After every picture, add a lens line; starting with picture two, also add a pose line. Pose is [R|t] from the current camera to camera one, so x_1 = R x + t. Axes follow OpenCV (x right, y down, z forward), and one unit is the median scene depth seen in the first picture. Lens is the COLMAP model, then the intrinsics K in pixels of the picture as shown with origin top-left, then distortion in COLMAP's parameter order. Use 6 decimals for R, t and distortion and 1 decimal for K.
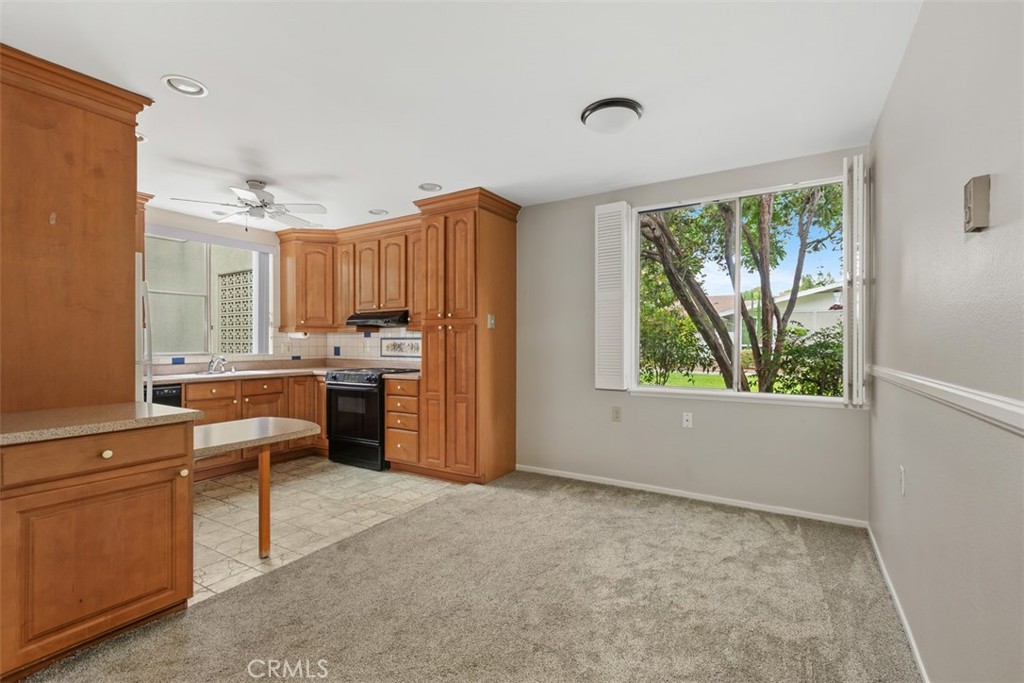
lens RADIAL K [[460.2, 0, 506.9], [0, 460.2, 348.6], [0, 0, 1]] dist [0.001244, -0.000646]
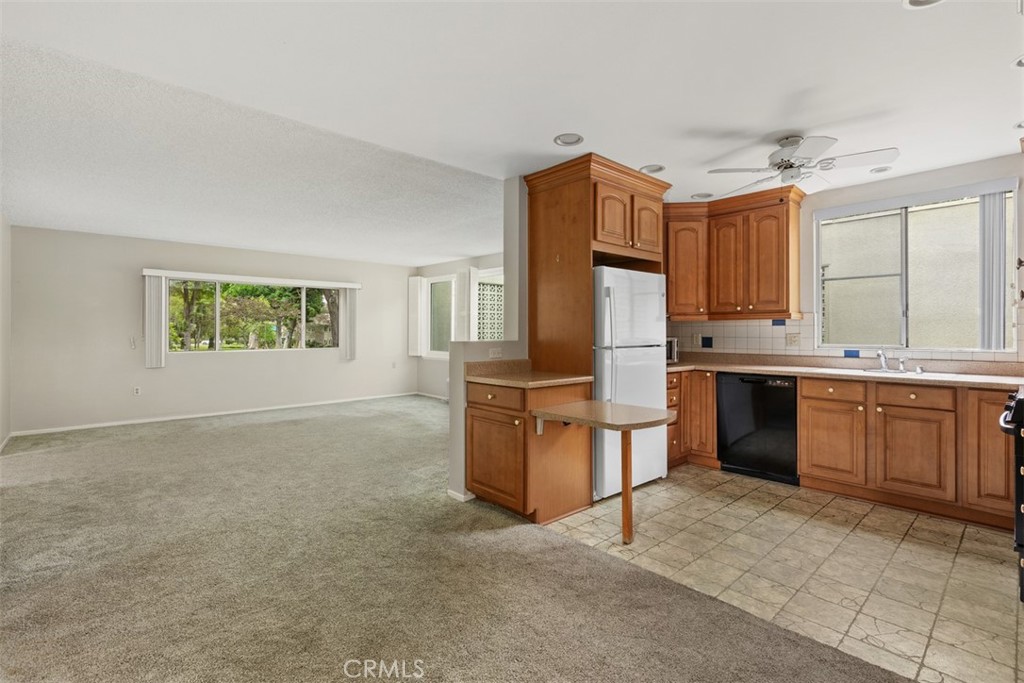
lens RADIAL K [[460.2, 0, 502.4], [0, 460.2, 327.9], [0, 0, 1]] dist [0.001244, -0.000646]
pose [[-0.265417, -0.010858, -0.964072, 0.334411], [-0.014226, 0.999872, -0.007344, -0.007333], [0.964029, 0.011765, -0.265538, 0.625836]]
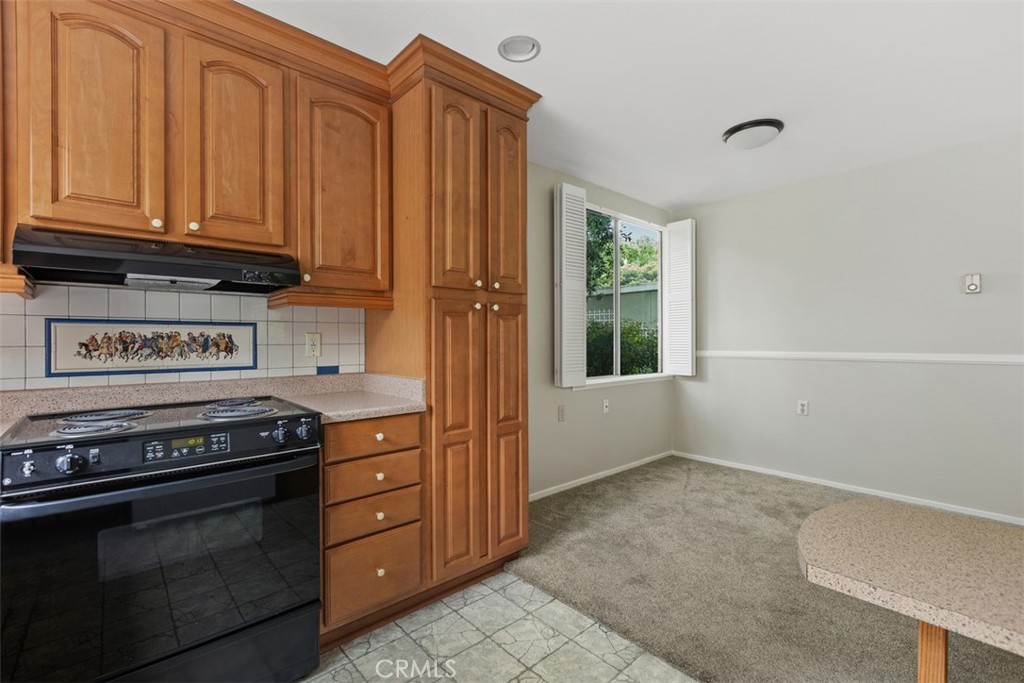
lens RADIAL K [[460.2, 0, 502.1], [0, 460.2, 340.6], [0, 0, 1]] dist [0.001244, -0.000646]
pose [[0.275944, -0.002170, 0.961171, -0.614798], [0.012161, 0.999925, -0.001234, -0.003916], [-0.961097, 0.012029, 0.275950, 0.768152]]
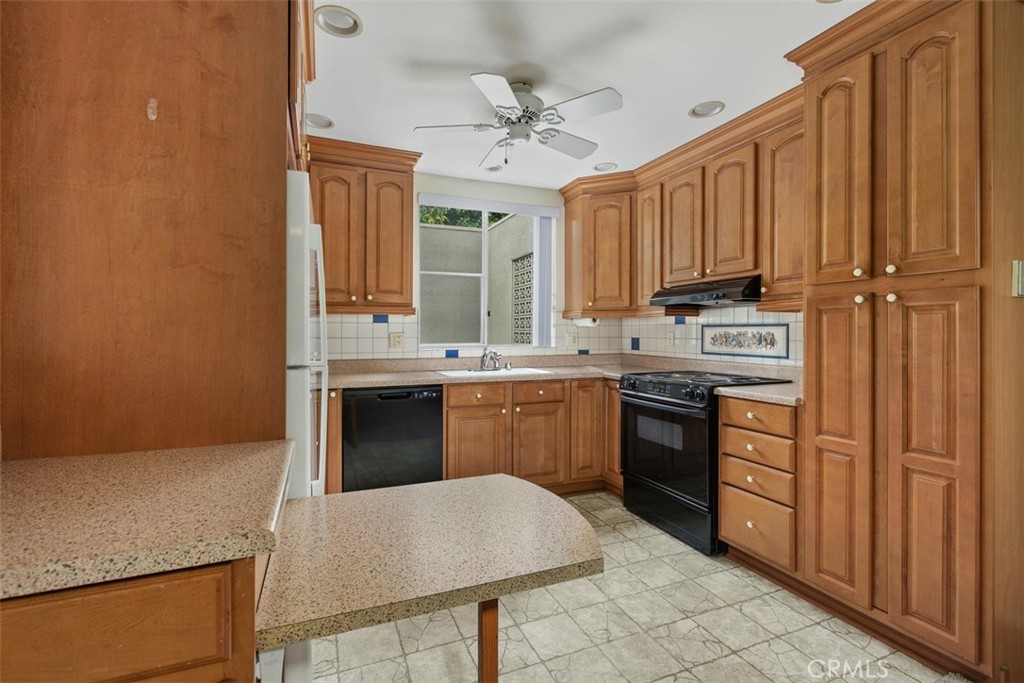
lens RADIAL K [[460.2, 0, 510.2], [0, 460.2, 332.7], [0, 0, 1]] dist [0.001244, -0.000646]
pose [[0.818766, 0.000828, -0.574126, -0.154898], [-0.008091, 0.999916, -0.010096, -0.004517], [0.574070, 0.012912, 0.818704, 0.397869]]
